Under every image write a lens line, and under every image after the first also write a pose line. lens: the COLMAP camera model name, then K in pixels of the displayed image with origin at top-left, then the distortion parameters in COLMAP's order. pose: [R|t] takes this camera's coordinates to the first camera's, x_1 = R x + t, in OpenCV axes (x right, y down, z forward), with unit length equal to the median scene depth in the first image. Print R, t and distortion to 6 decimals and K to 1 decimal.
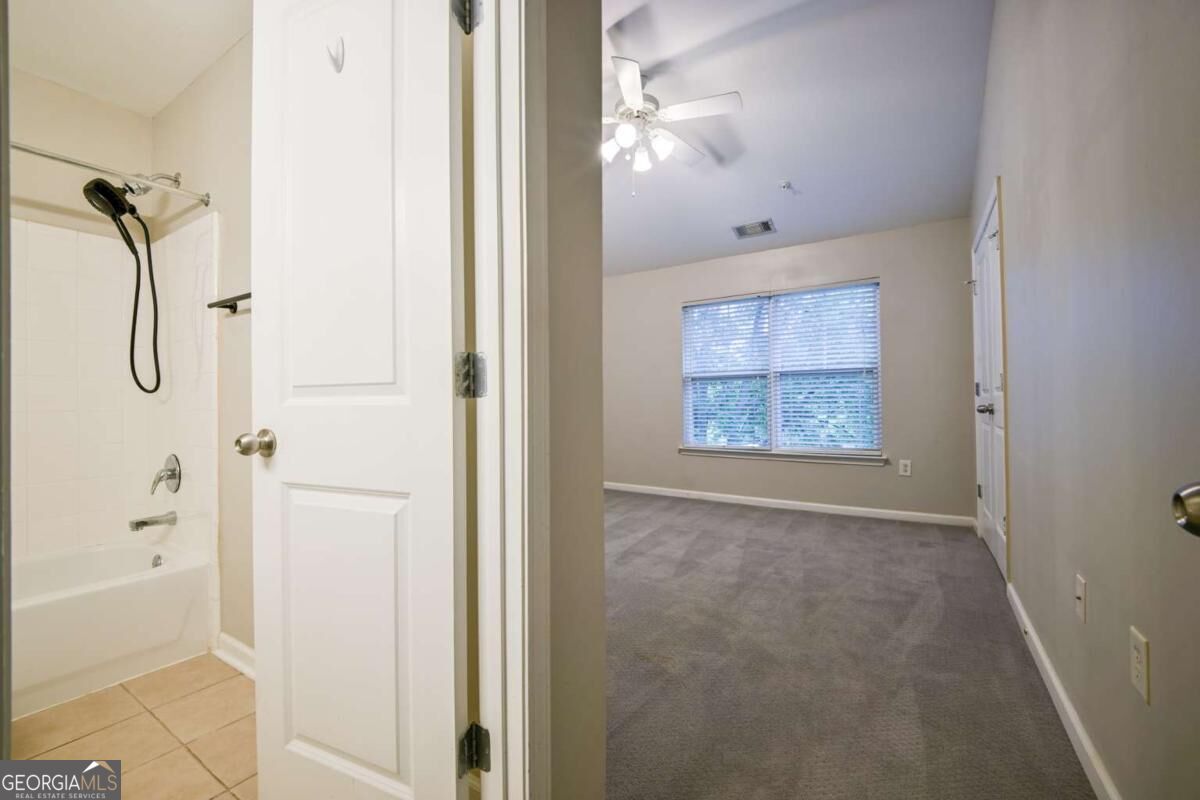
lens RADIAL K [[495.6, 0, 600.9], [0, 495.6, 400.2], [0, 0, 1]] dist [-0.000029, -0.009308]
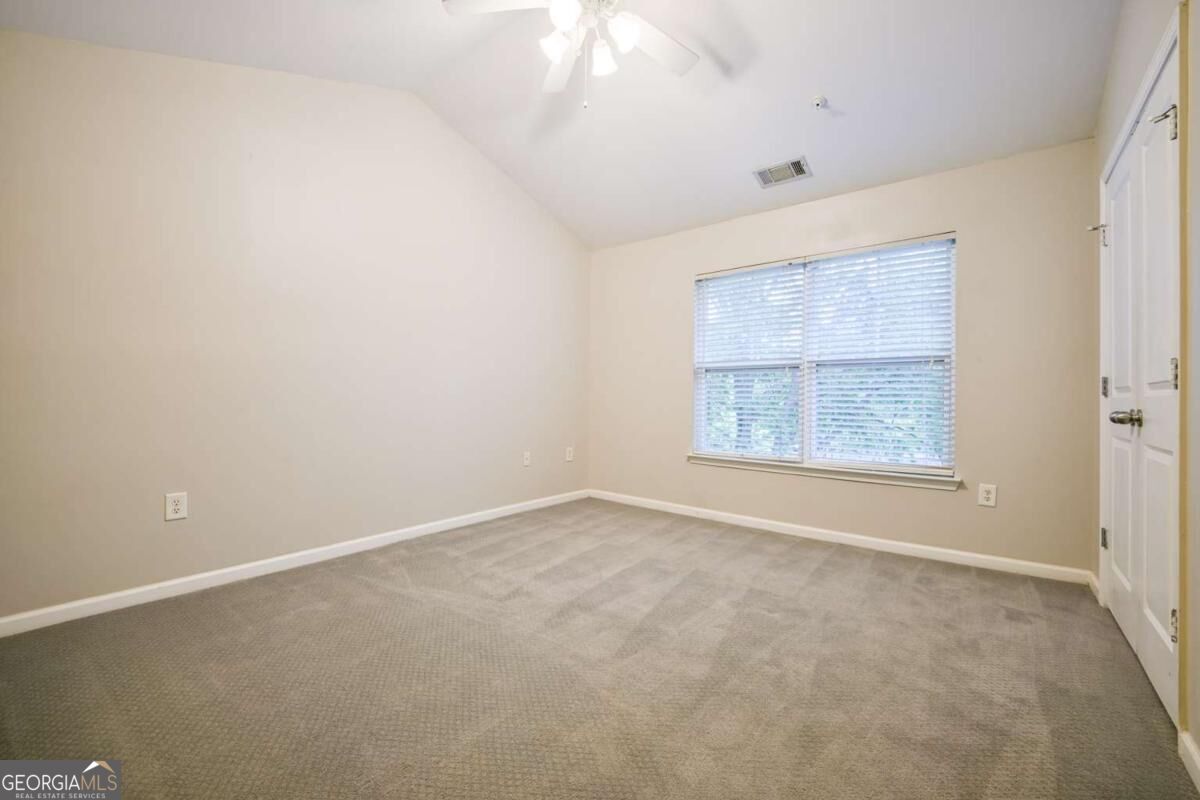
lens RADIAL K [[498.1, 0, 600.9], [0, 498.1, 400.6], [0, 0, 1]] dist [-0.014945, -0.000700]
pose [[0.993427, 0.017580, -0.113106, 0.158802], [-0.016278, 0.999790, 0.012427, -0.000447], [0.113301, -0.010504, 0.993505, 0.264334]]
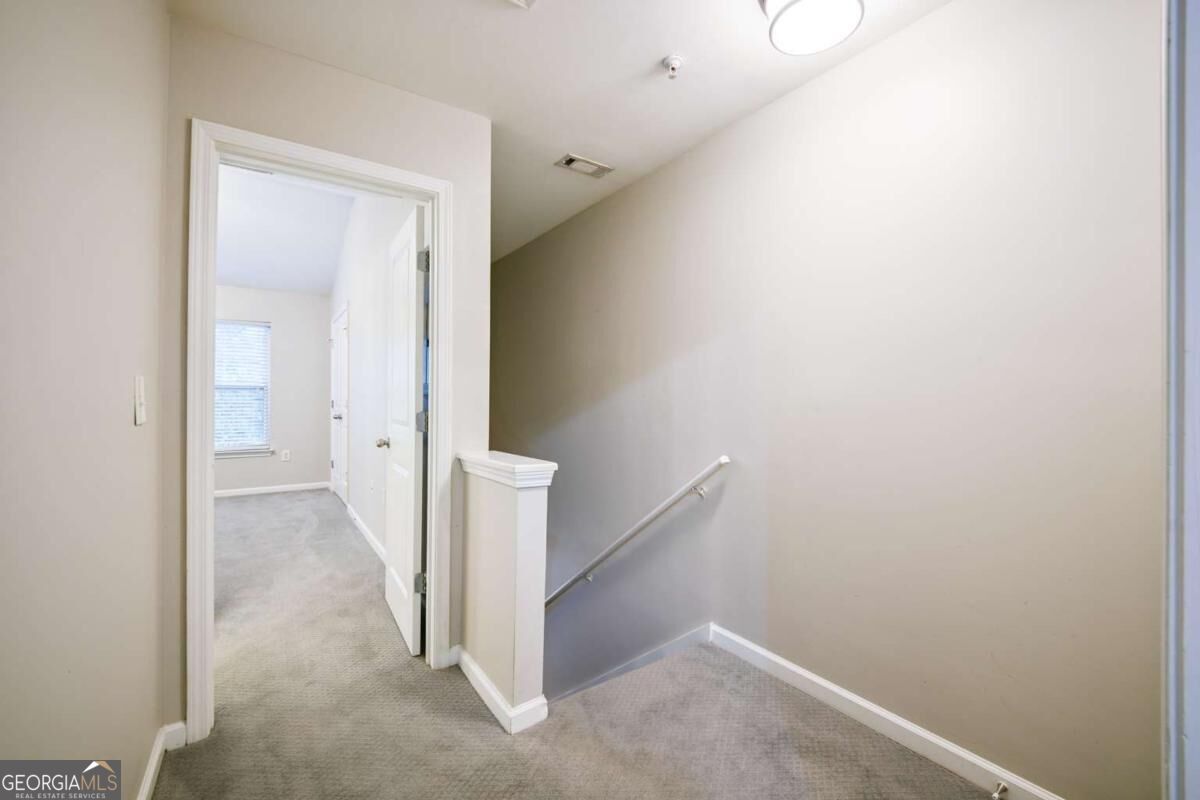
lens RADIAL K [[504.9, 0, 594.6], [0, 504.9, 398.4], [0, 0, 1]] dist [0.025788, -0.024579]
pose [[0.409914, 0.014499, 0.912009, -0.456246], [-0.018003, 0.999807, -0.007803, -0.044320], [-0.911946, -0.013221, 0.410097, -0.531847]]
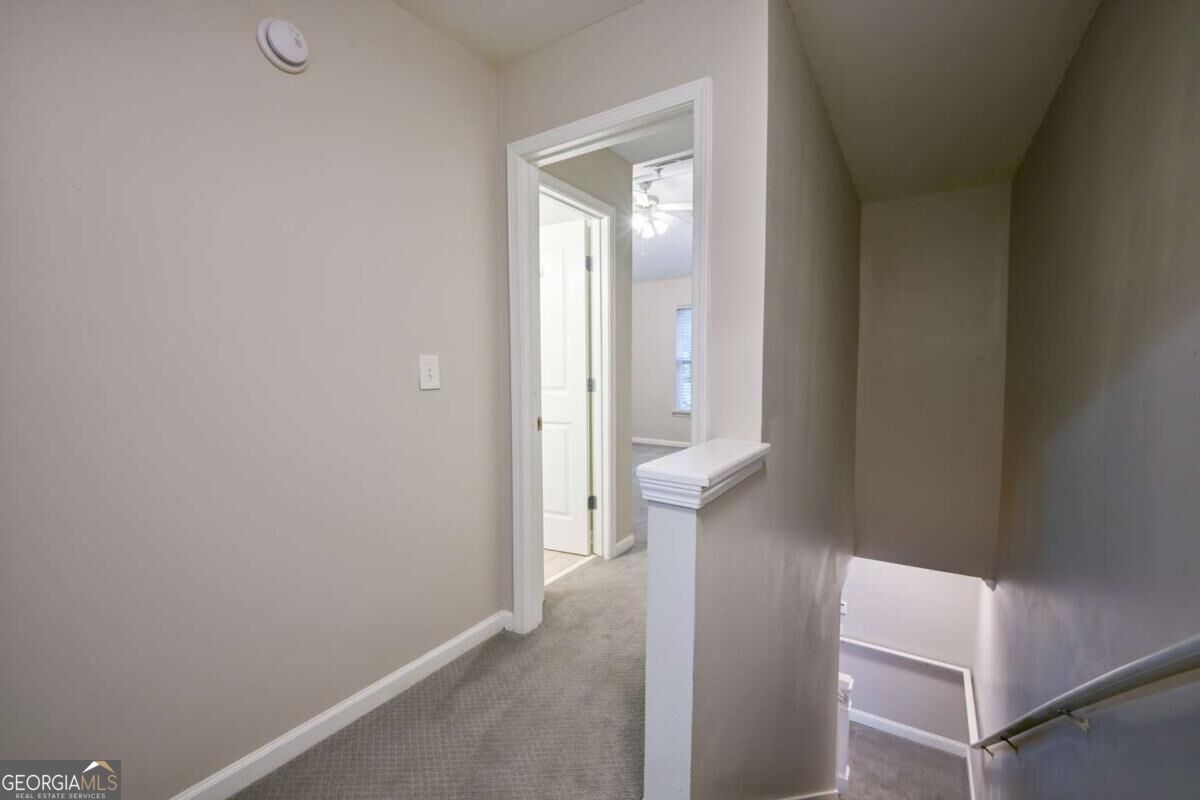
lens RADIAL K [[495.6, 0, 600.9], [0, 495.6, 400.2], [0, 0, 1]] dist [-0.000029, -0.009308]
pose [[0.999930, 0.002710, -0.011483, -0.045258], [-0.001896, 0.997523, 0.070313, -0.048472], [0.011645, -0.070286, 0.997459, -0.588184]]
